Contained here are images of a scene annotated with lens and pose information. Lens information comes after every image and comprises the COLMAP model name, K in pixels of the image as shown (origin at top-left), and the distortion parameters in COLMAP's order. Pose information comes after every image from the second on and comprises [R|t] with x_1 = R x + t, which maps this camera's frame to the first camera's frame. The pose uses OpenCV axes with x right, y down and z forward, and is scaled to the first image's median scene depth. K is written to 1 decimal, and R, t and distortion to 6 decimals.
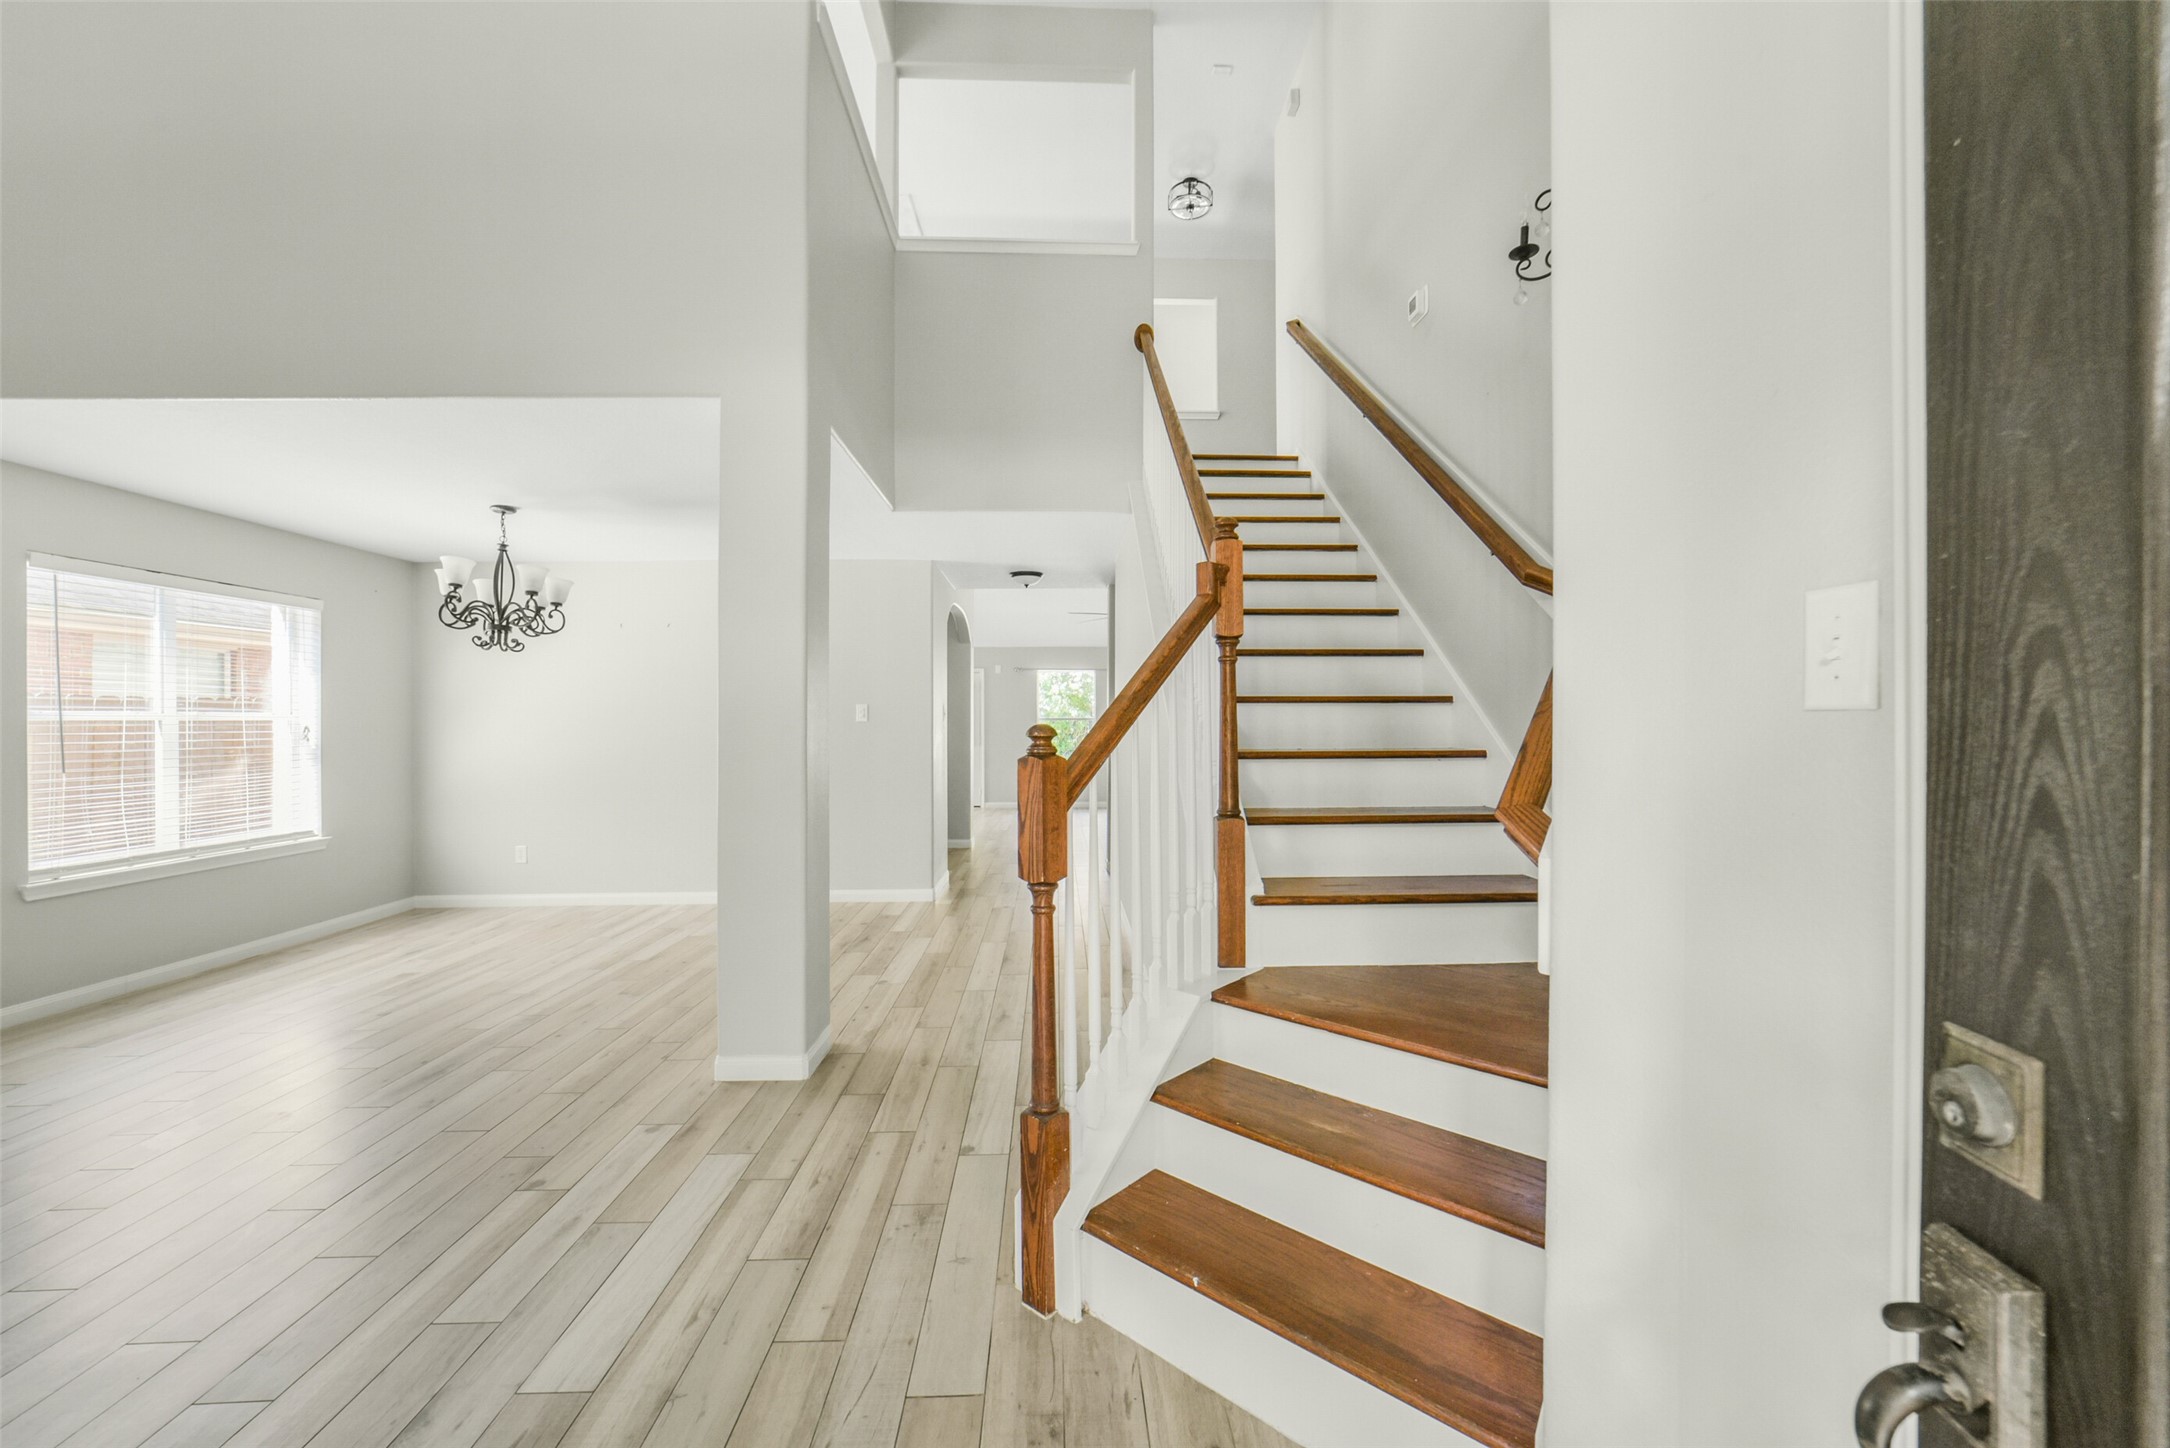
lens RADIAL K [[850.2, 0, 1085.0], [0, 850.2, 727.8], [0, 0, 1]] dist [-0.003294, 0.001563]
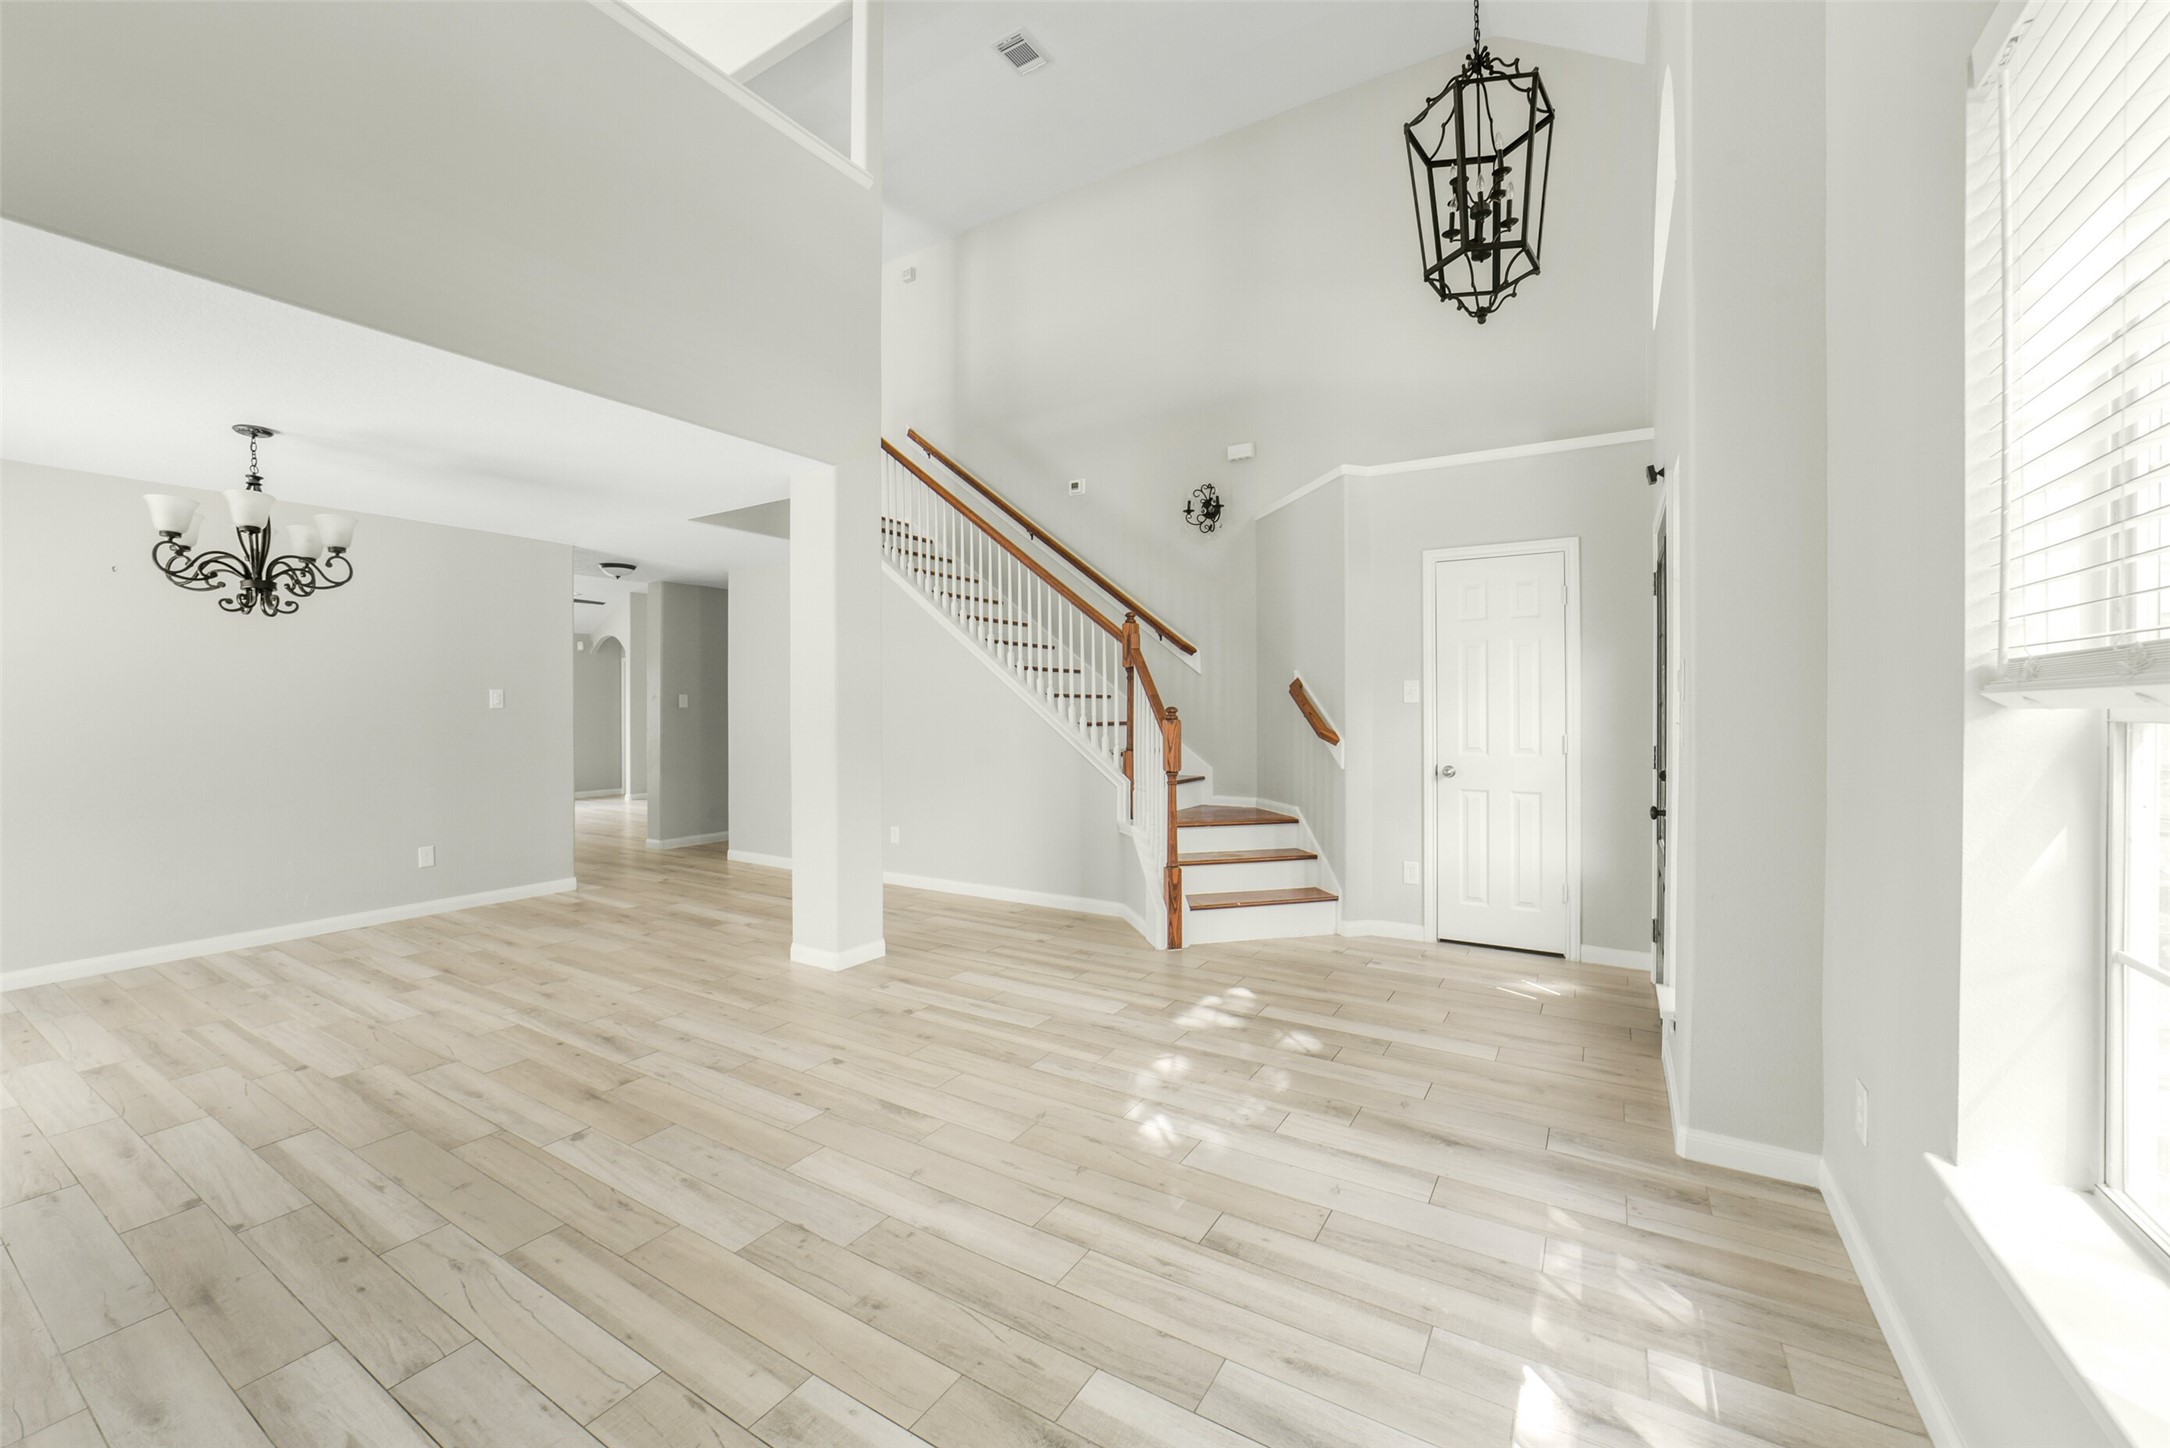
lens RADIAL K [[850.2, 0, 1076.9], [0, 850.2, 715.8], [0, 0, 1]] dist [-0.003294, 0.001563]
pose [[0.557649, -0.001859, 0.830075, -1.532916], [0.006659, 0.999975, -0.002234, 0.015820], [-0.830050, 0.006773, 0.557647, -0.084688]]
